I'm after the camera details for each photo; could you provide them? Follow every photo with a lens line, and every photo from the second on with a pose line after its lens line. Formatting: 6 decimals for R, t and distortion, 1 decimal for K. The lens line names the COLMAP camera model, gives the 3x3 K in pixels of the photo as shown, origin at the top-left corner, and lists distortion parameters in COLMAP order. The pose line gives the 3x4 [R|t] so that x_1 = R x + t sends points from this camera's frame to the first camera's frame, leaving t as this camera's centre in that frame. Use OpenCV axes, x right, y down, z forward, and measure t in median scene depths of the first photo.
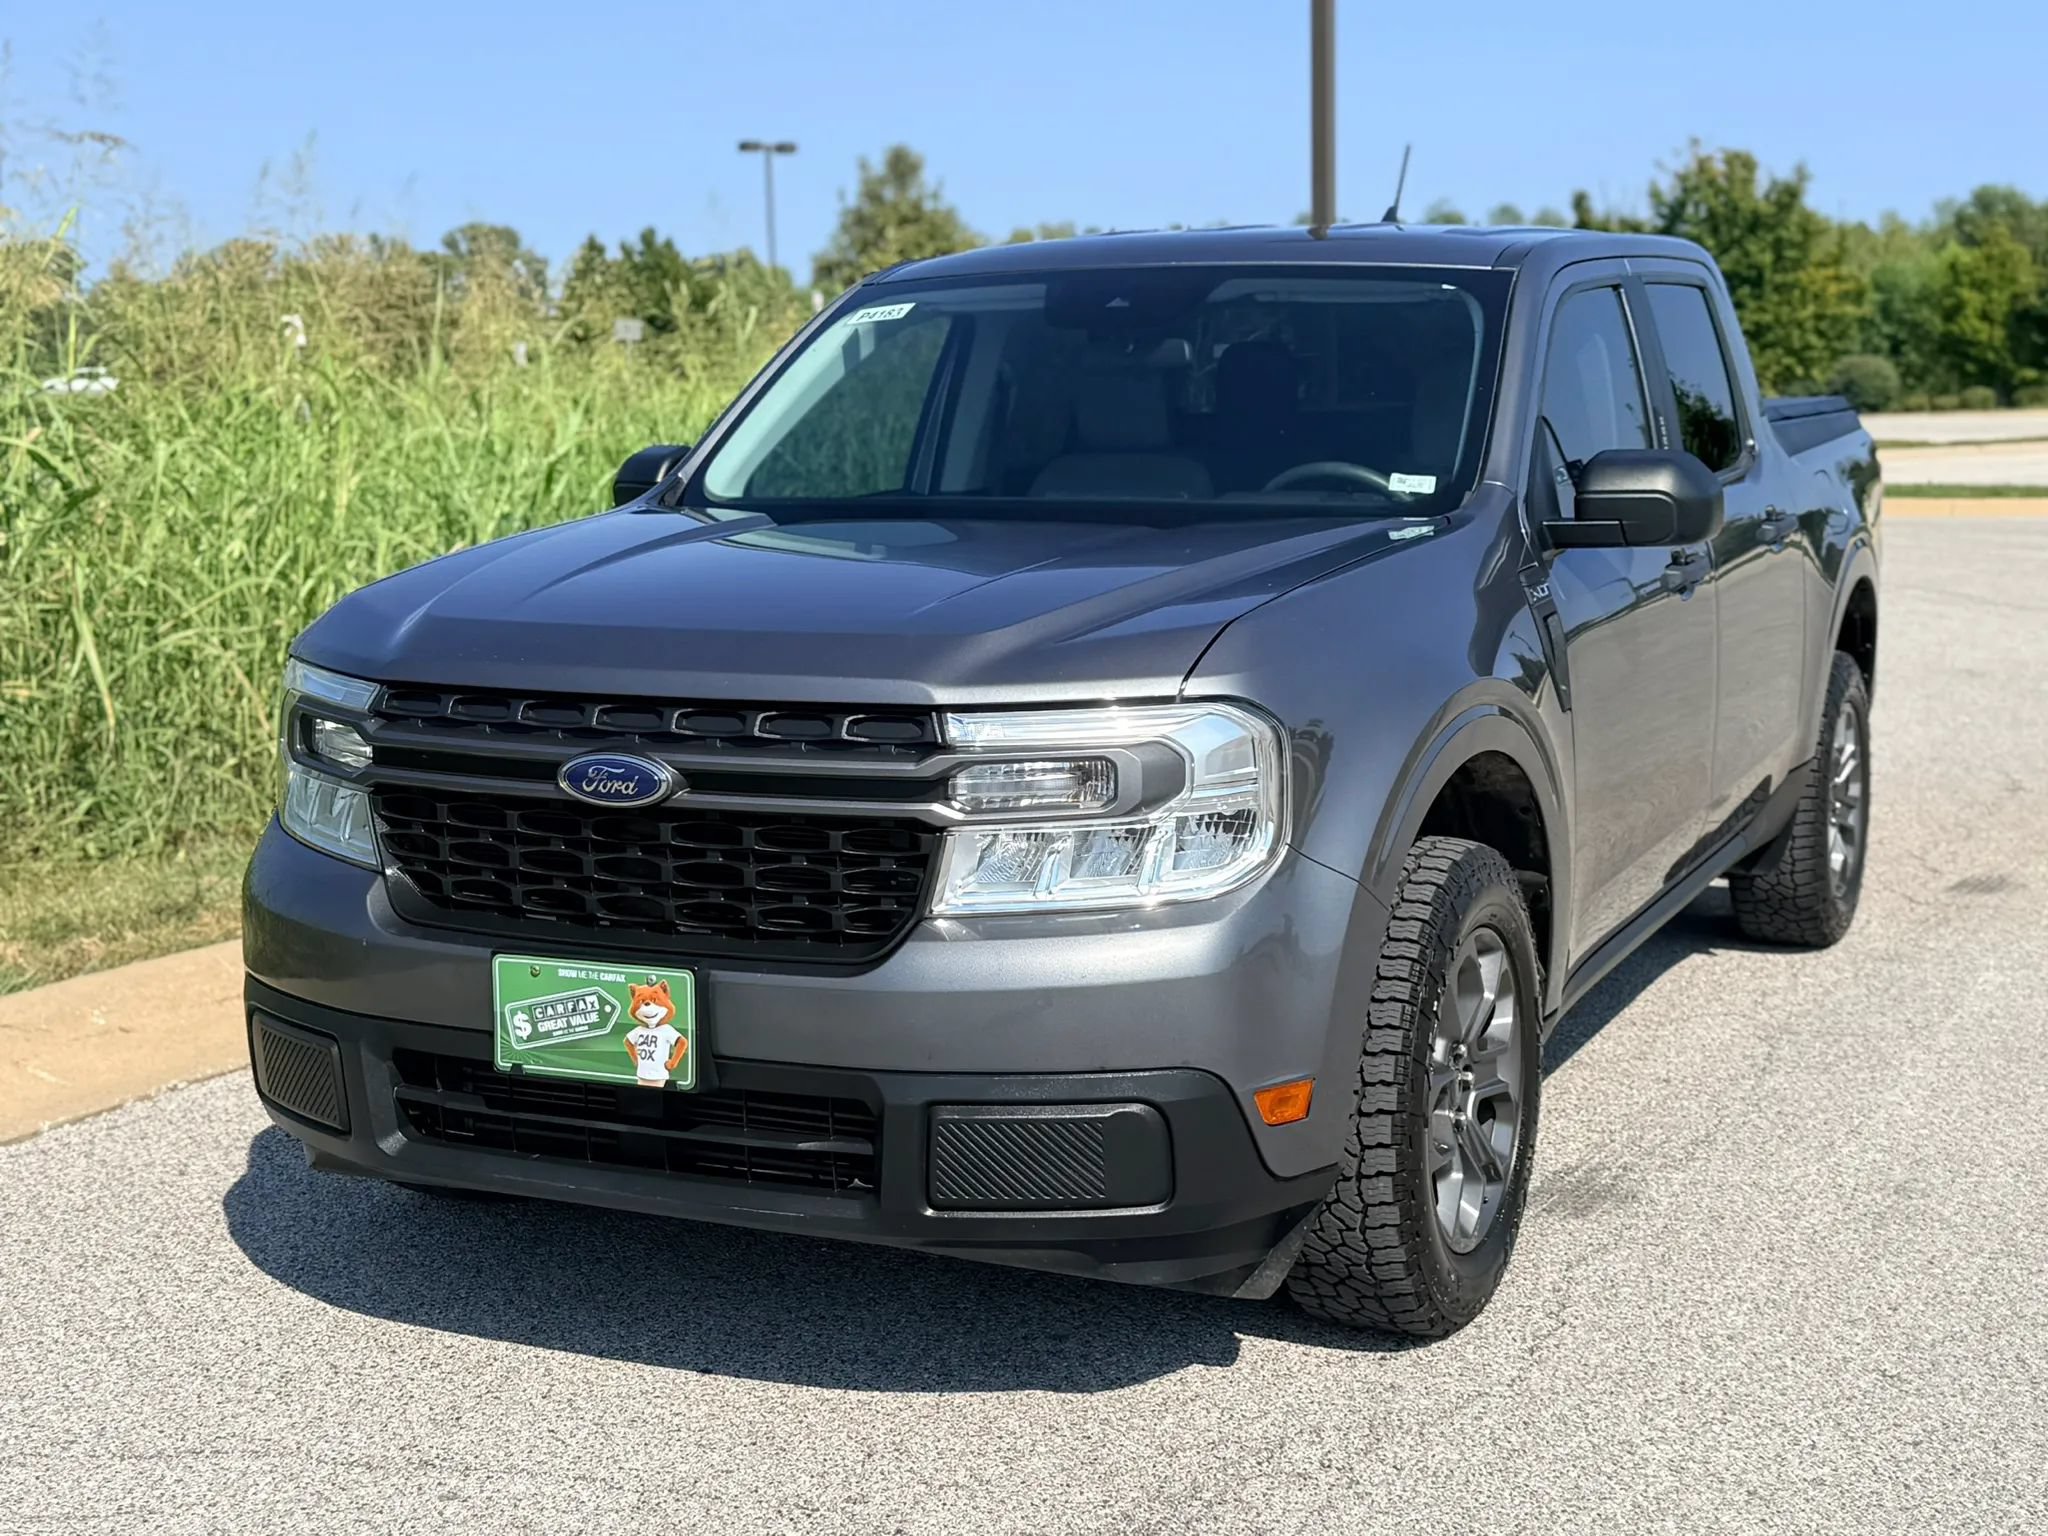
lens RADIAL K [[2794.0, 0, 1024.0], [0, 2794.0, 768.0], [0, 0, 1]] dist [0.184332, -0.368574]
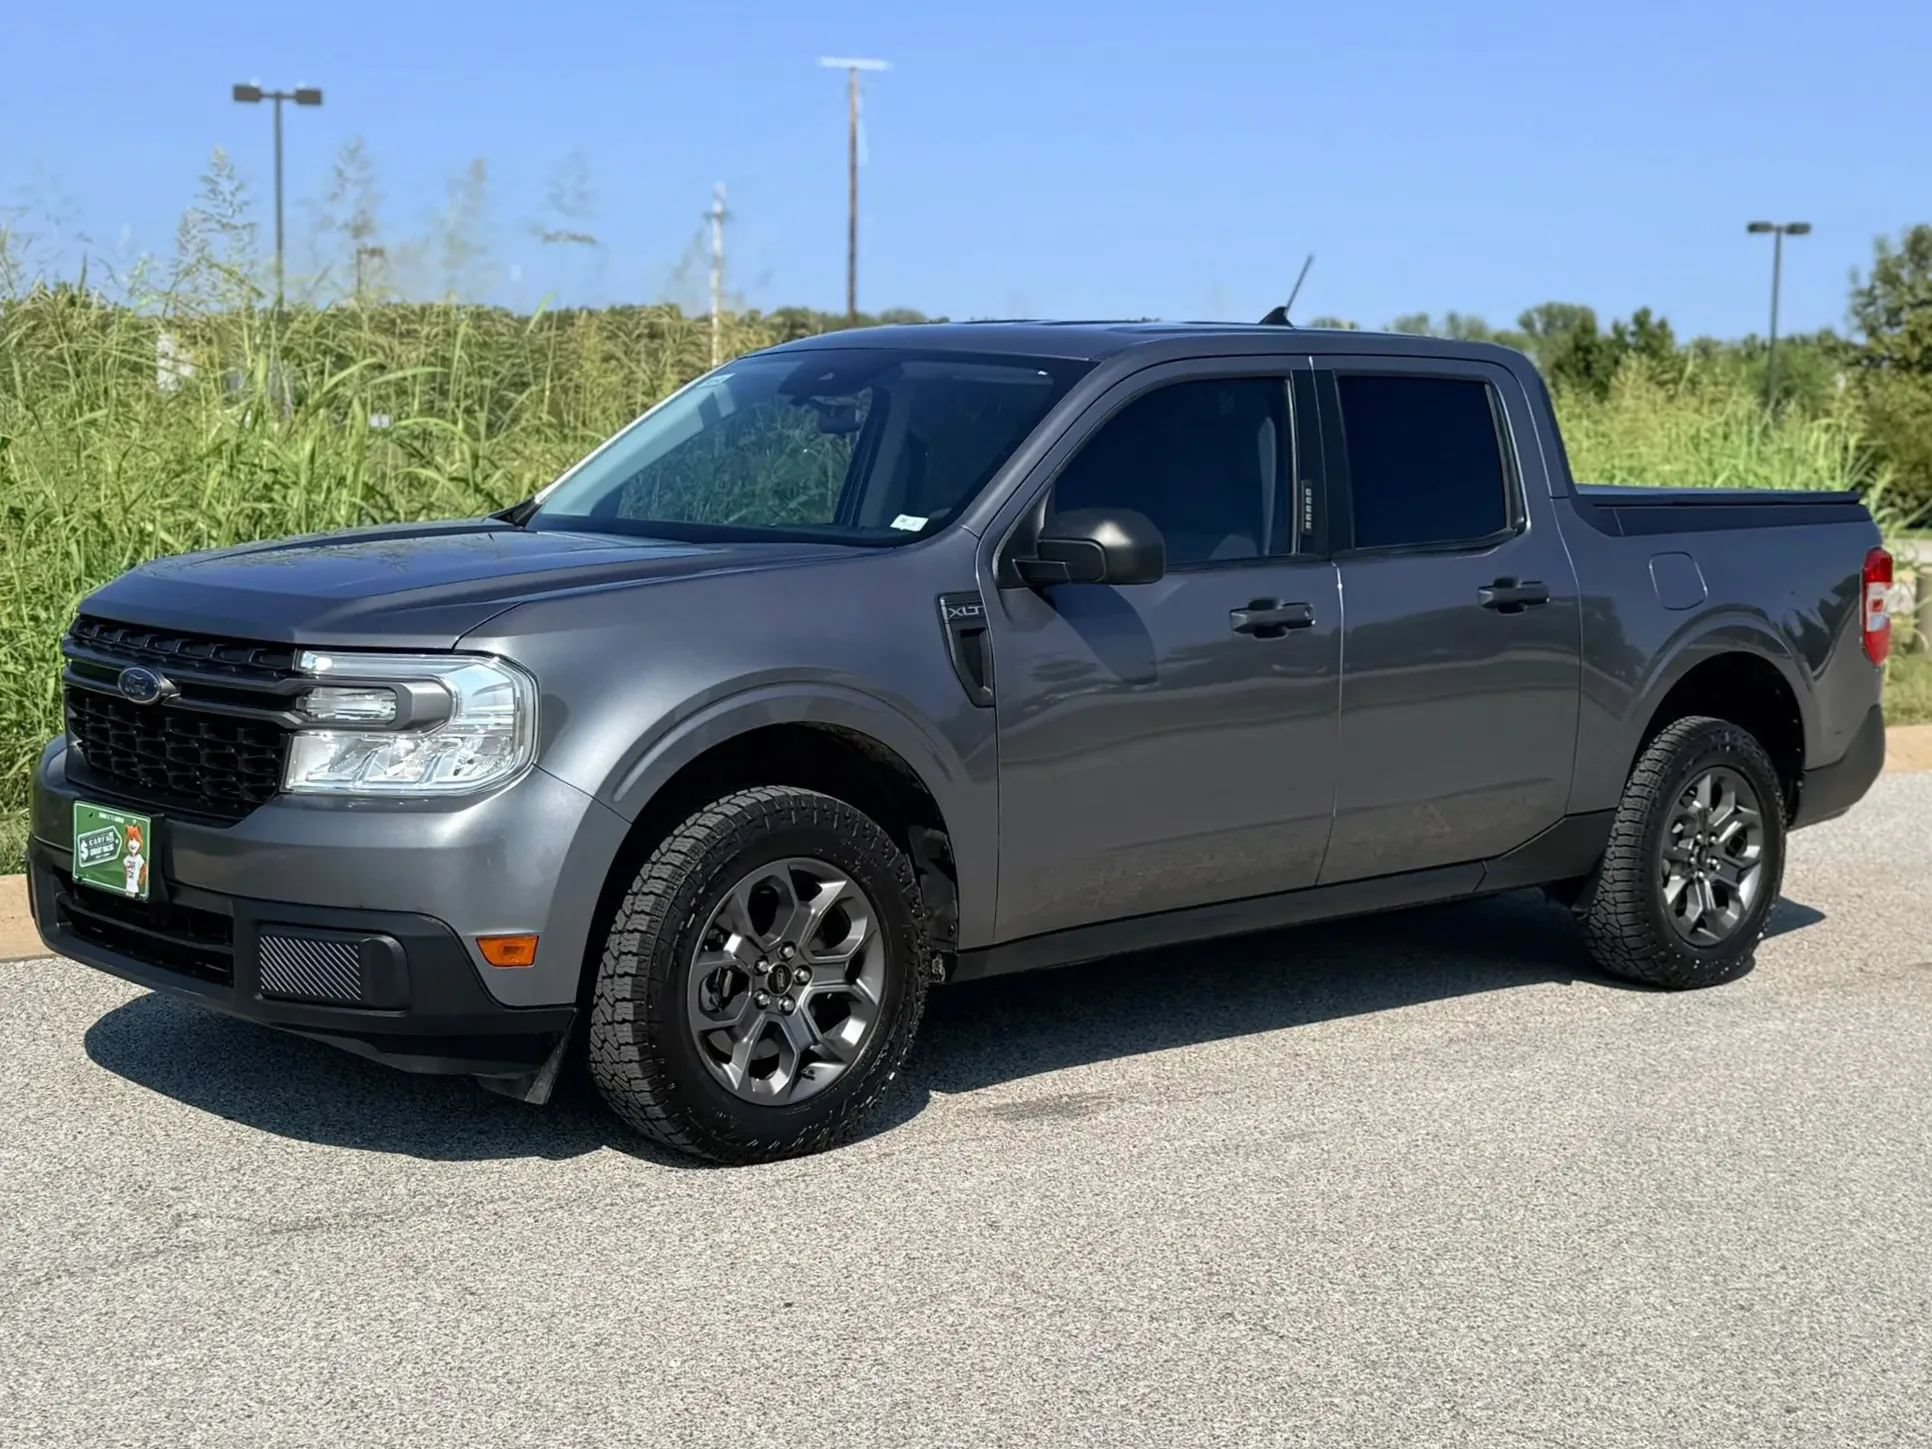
lens RADIAL K [[2788.4, 0, 1014.2], [0, 2788.4, 745.2], [0, 0, 1]] dist [0.183628, -0.377401]
pose [[0.929091, 0.075983, -0.361963, 0.775924], [-0.088426, 0.995922, -0.017908, 0.020812], [0.359126, 0.048645, 0.932020, -0.187602]]
